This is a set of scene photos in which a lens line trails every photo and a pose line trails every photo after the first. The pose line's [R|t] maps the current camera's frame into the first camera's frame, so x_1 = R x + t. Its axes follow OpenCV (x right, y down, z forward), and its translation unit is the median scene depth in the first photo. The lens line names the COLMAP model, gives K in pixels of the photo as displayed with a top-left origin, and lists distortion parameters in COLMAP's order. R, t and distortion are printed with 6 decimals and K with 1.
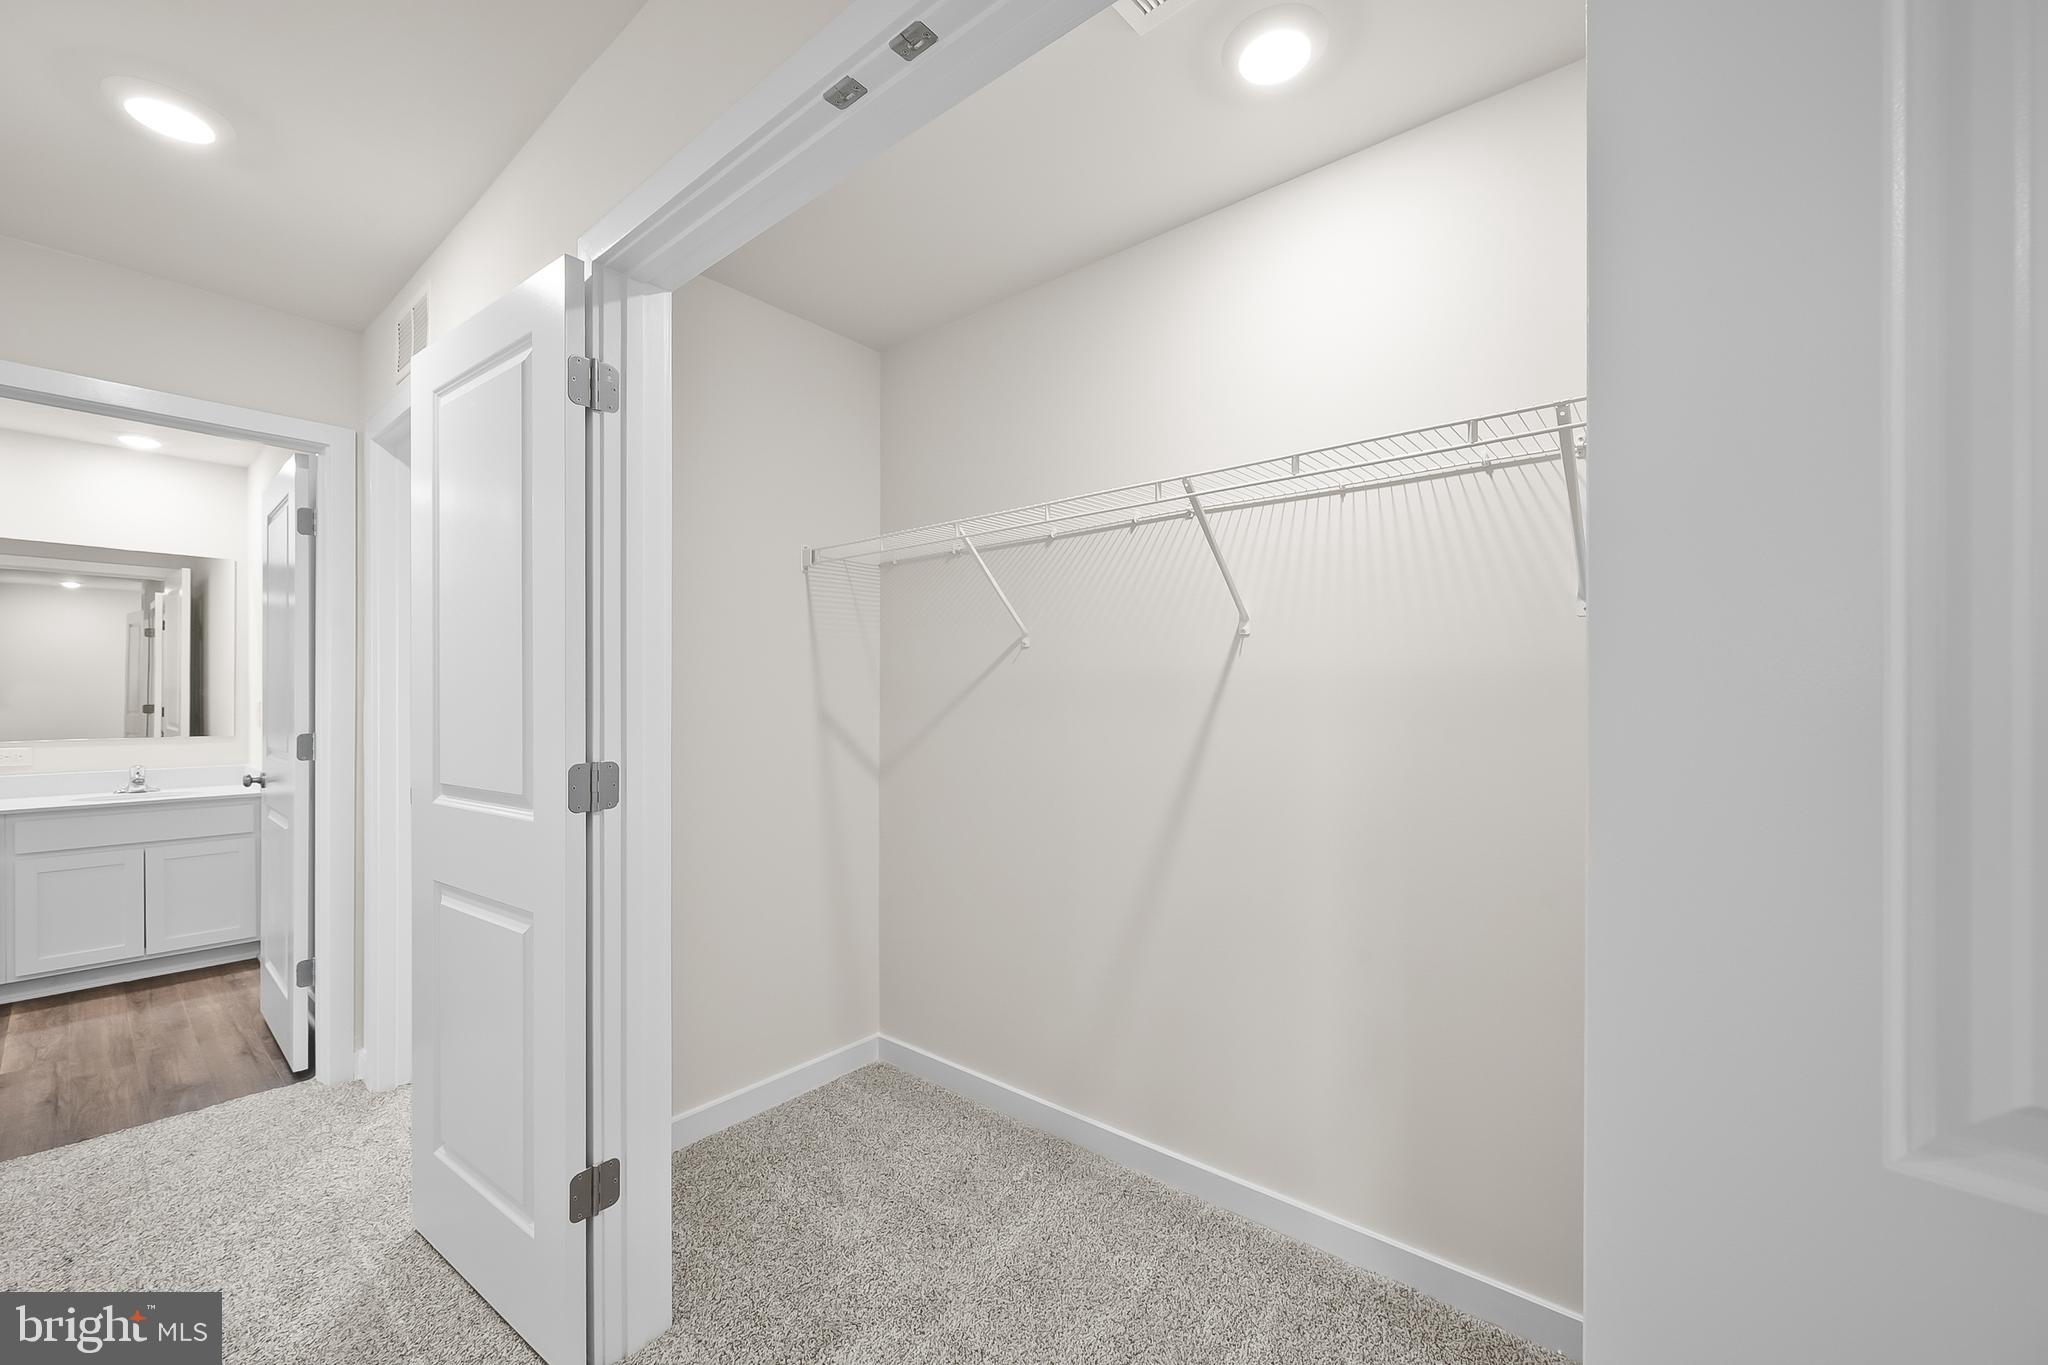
lens RADIAL K [[807.4, 0, 1030.0], [0, 807.4, 699.2], [0, 0, 1]] dist [-0.000169, -0.000121]
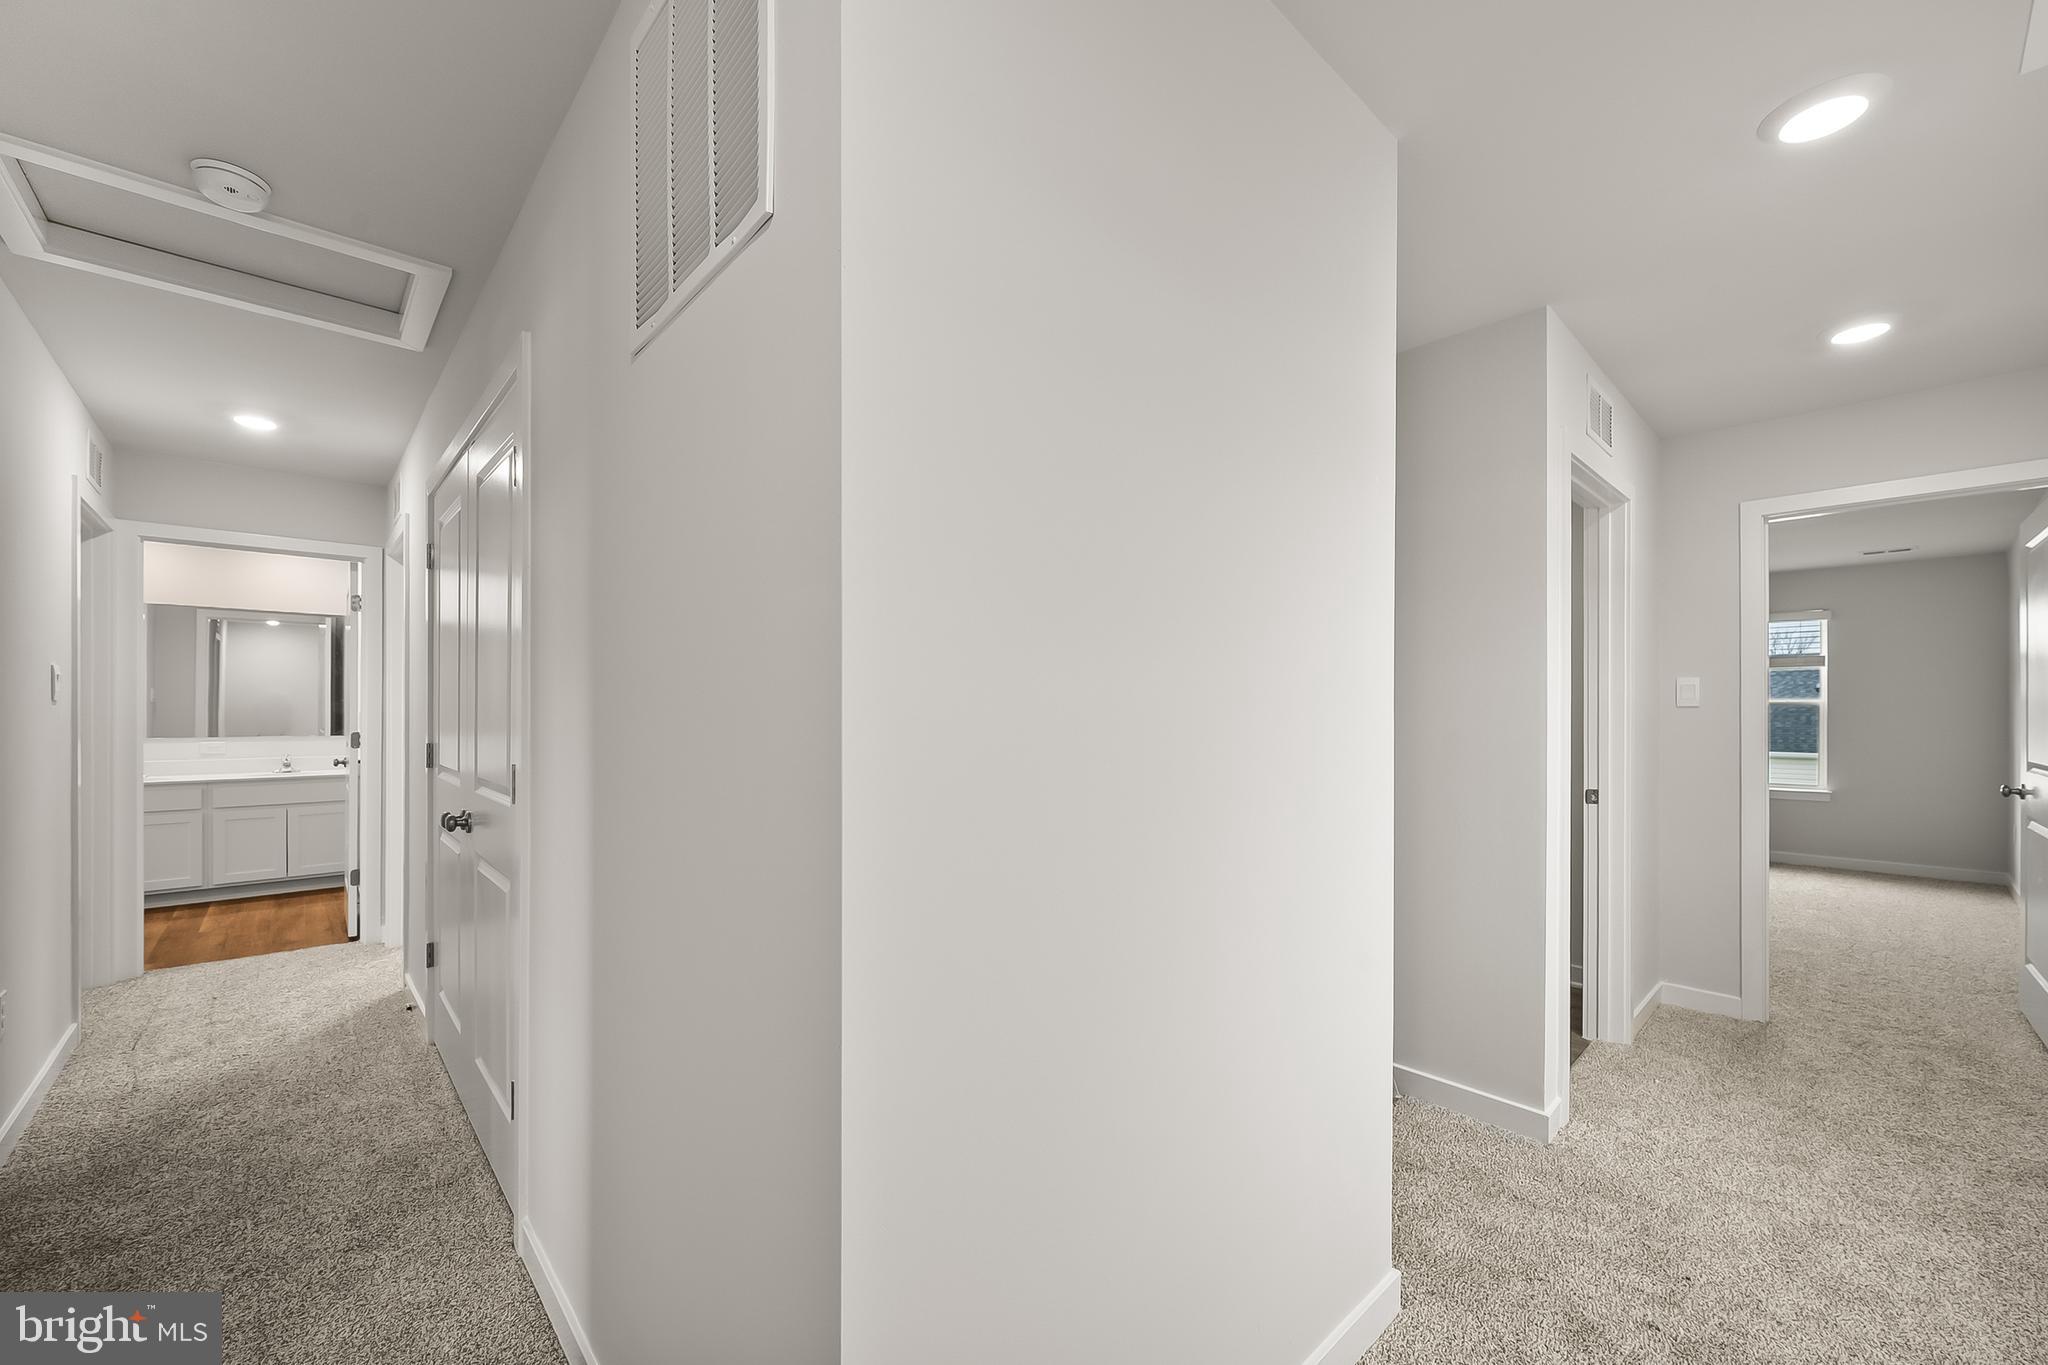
lens RADIAL K [[813.0, 0, 1018.9], [0, 813.0, 713.9], [0, 0, 1]] dist [-0.001099, 0.000012]
pose [[0.989719, 0.004559, -0.142952, 0.603622], [-0.004140, 0.999986, 0.003234, -0.004438], [0.142965, -0.002609, 0.989724, -0.396778]]
